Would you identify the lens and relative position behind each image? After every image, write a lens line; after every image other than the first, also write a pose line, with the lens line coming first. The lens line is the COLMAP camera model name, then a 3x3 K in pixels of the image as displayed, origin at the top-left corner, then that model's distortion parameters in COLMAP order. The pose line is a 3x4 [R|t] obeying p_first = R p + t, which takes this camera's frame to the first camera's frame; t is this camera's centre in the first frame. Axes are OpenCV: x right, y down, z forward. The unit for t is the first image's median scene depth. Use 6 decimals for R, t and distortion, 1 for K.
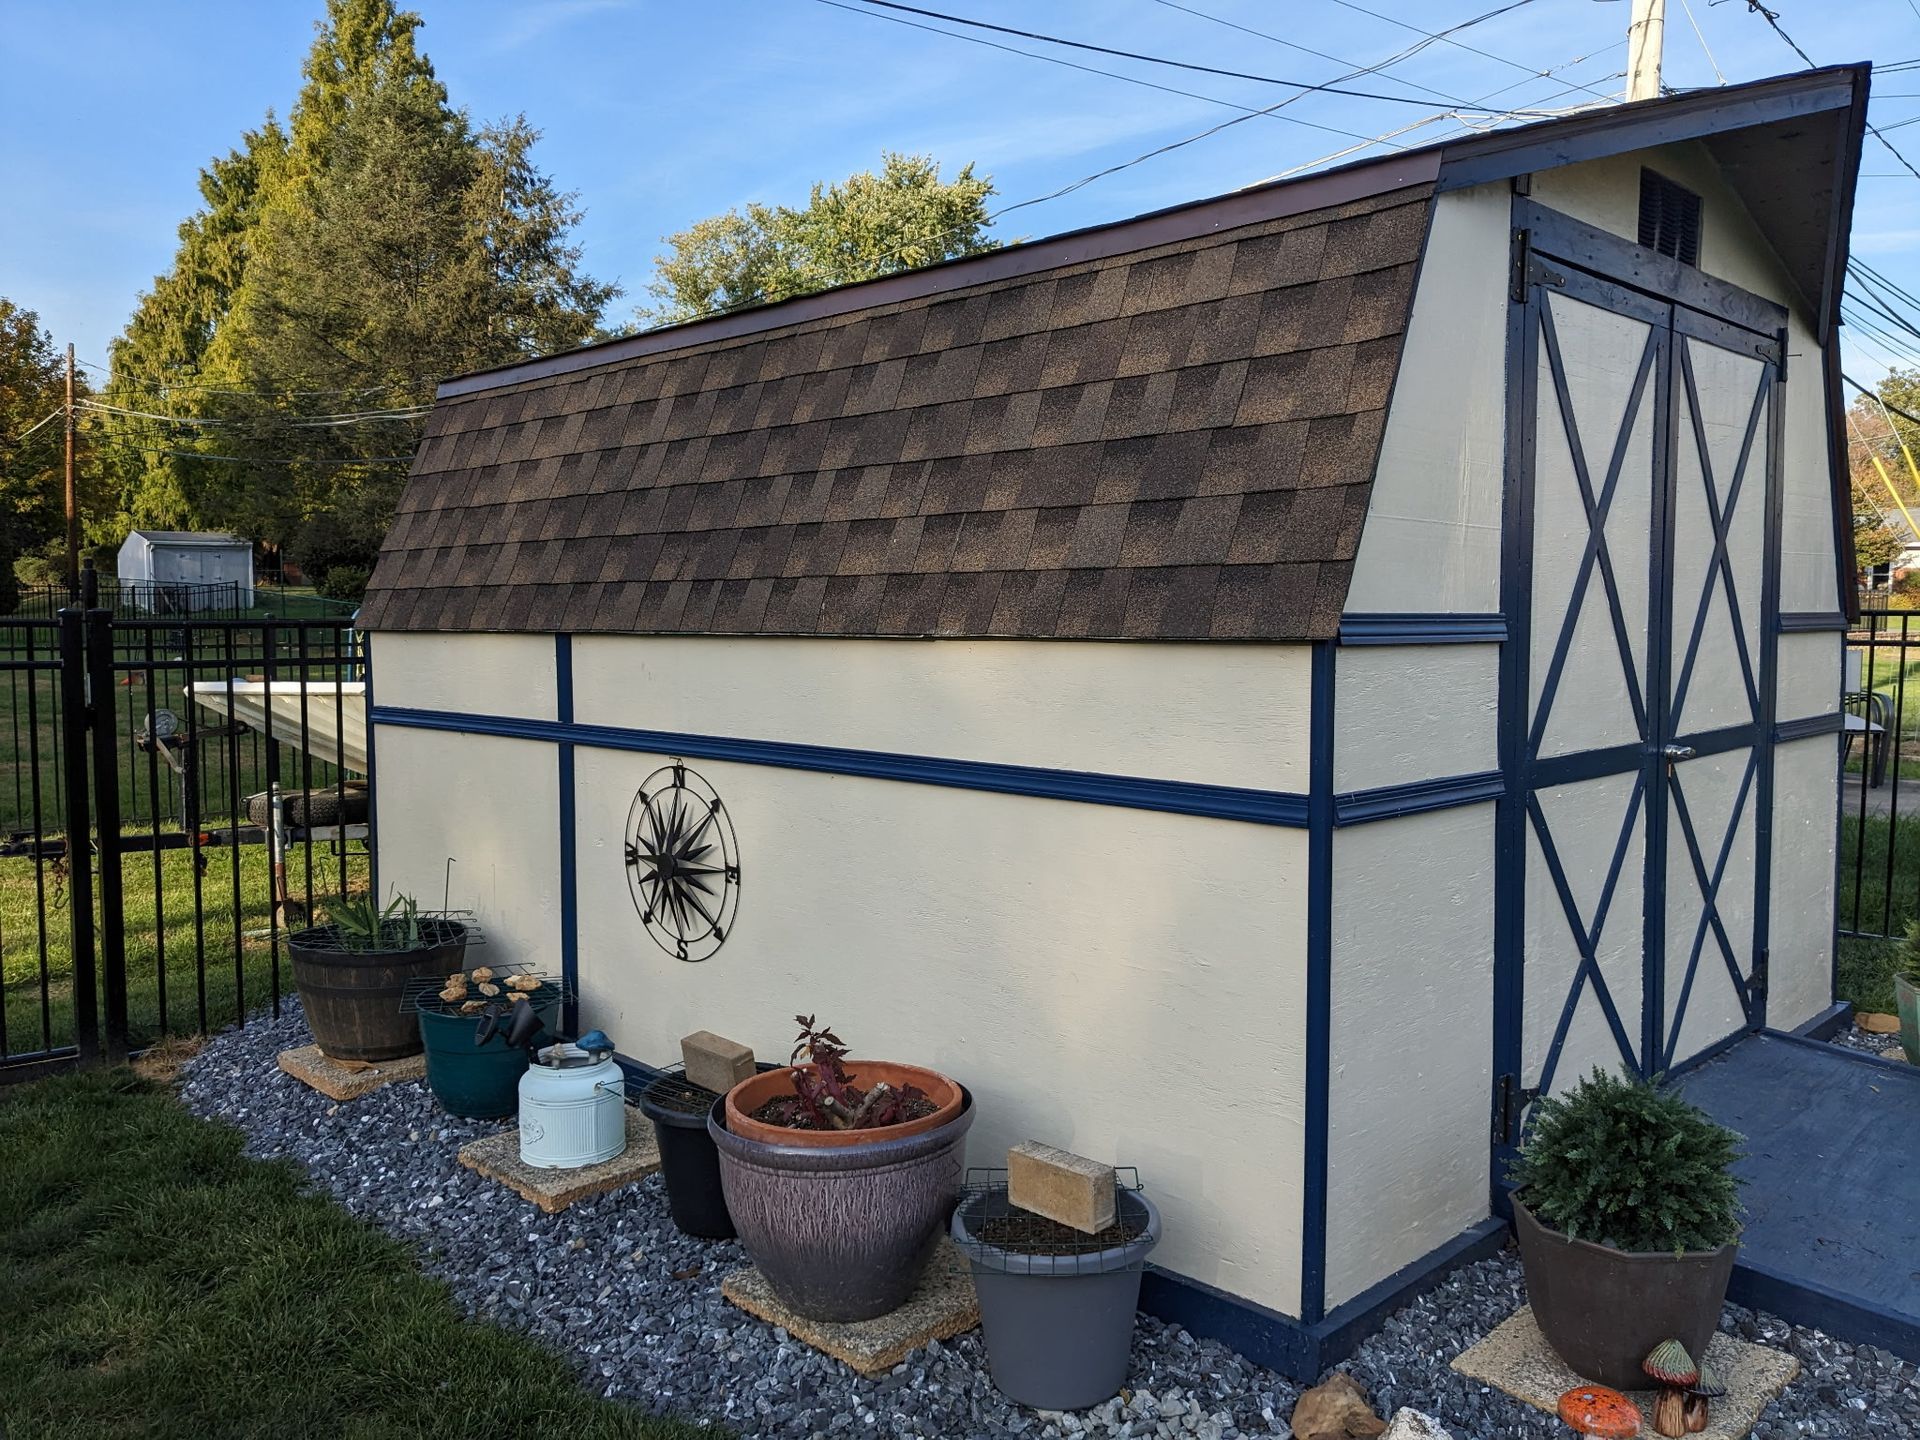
lens RADIAL K [[1507.9, 0, 960.0], [0, 1507.9, 720.0], [0, 0, 1]] dist [0.003899, -0.001883]
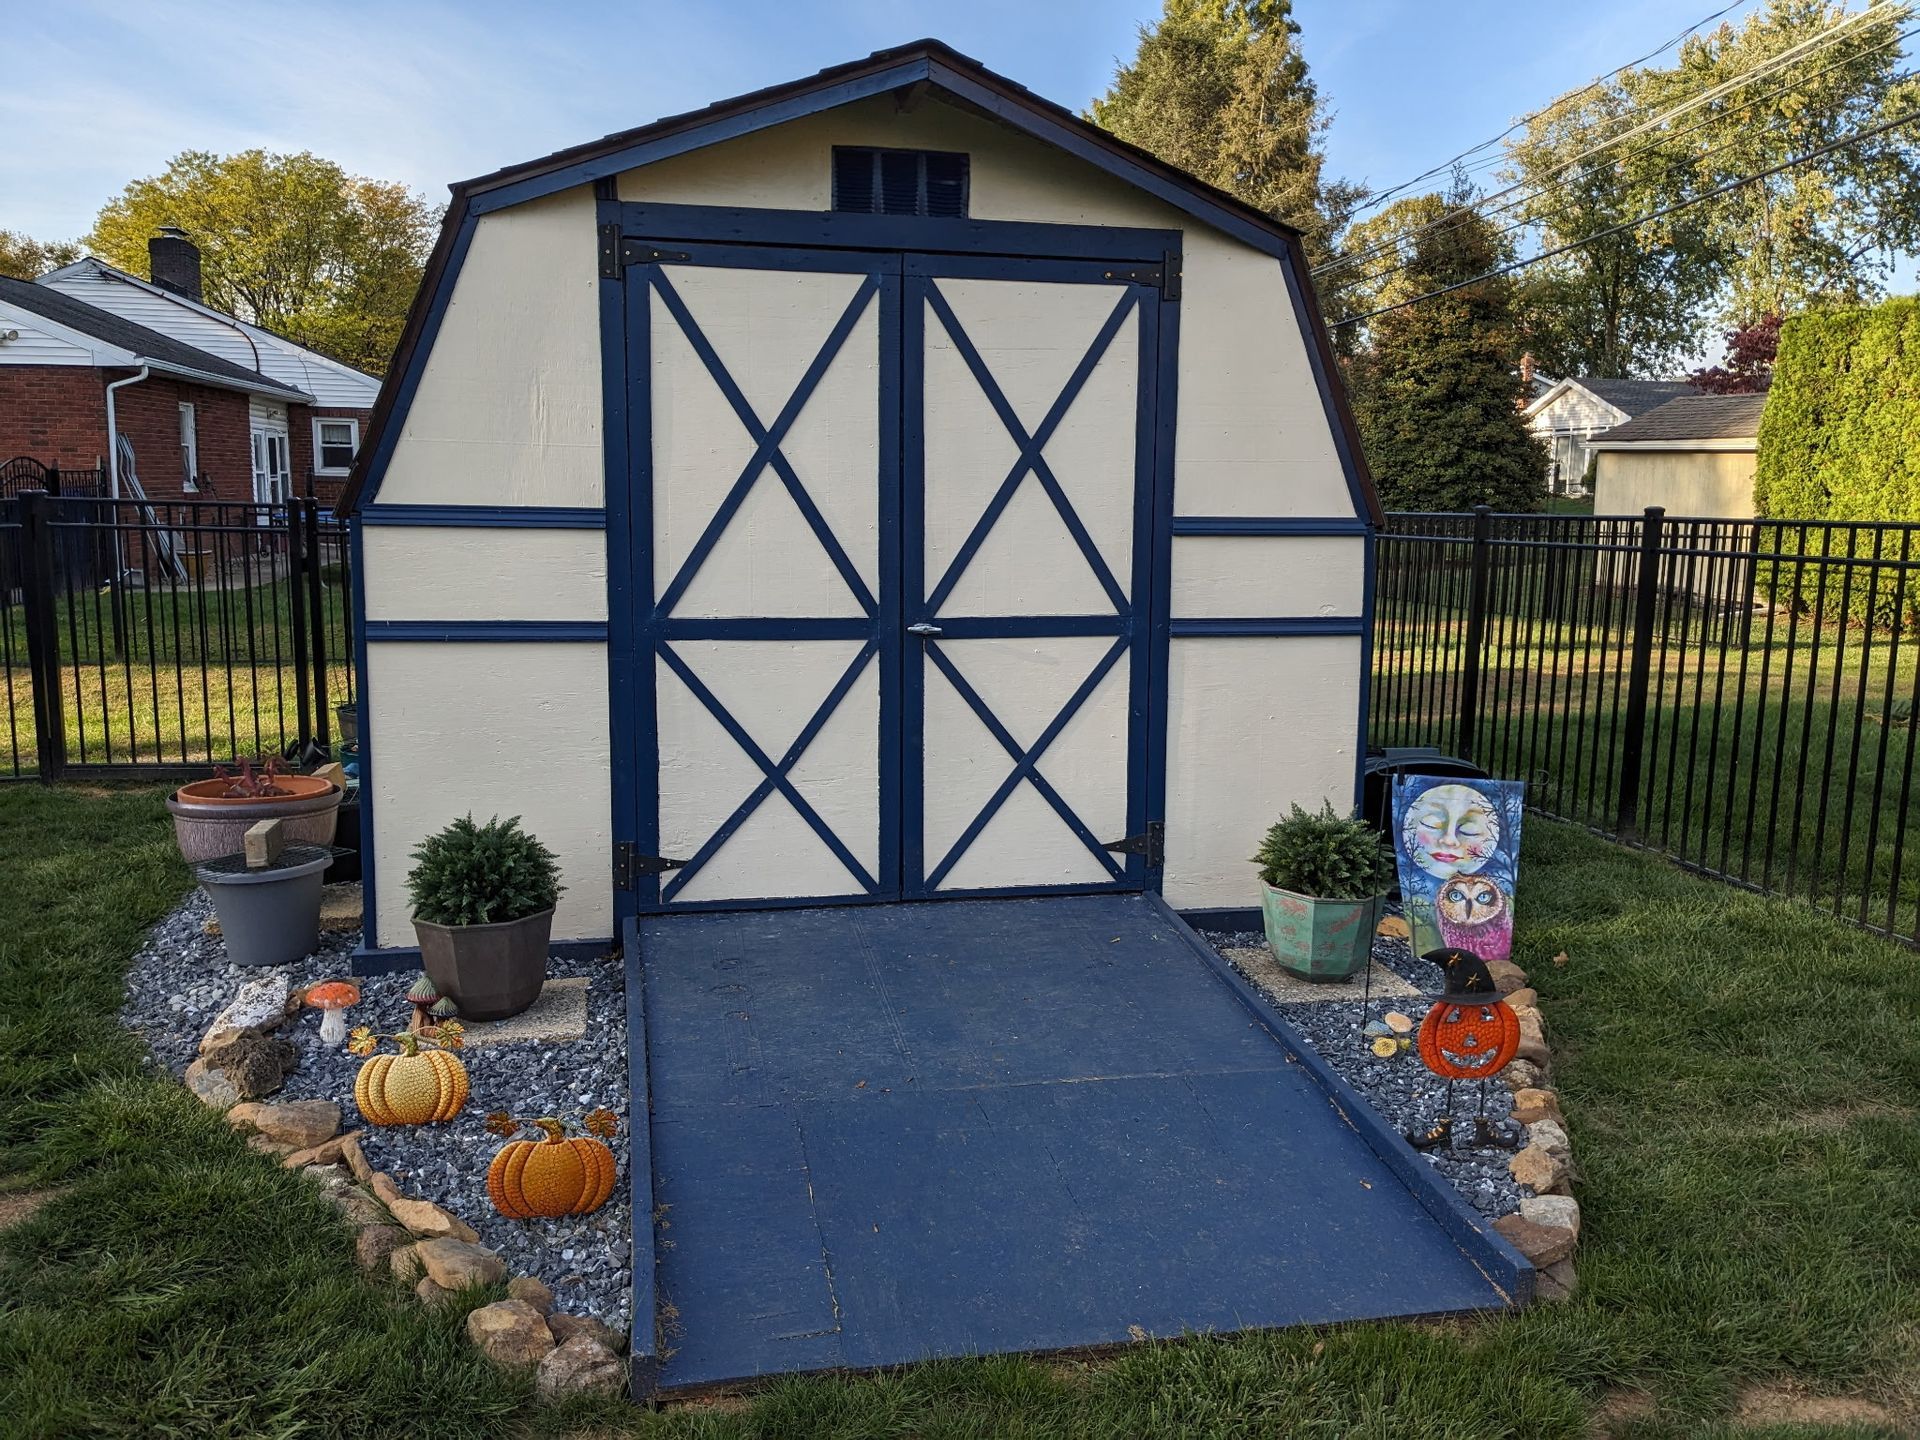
lens RADIAL K [[1438.2, 0, 960.0], [0, 1438.2, 720.0], [0, 0, 1]] dist [0.030123, -0.016660]
pose [[0.842595, 0.098469, -0.529469, 0.991153], [-0.057751, 0.993994, 0.092955, -0.012443], [0.535443, -0.047746, 0.843221, 0.032102]]
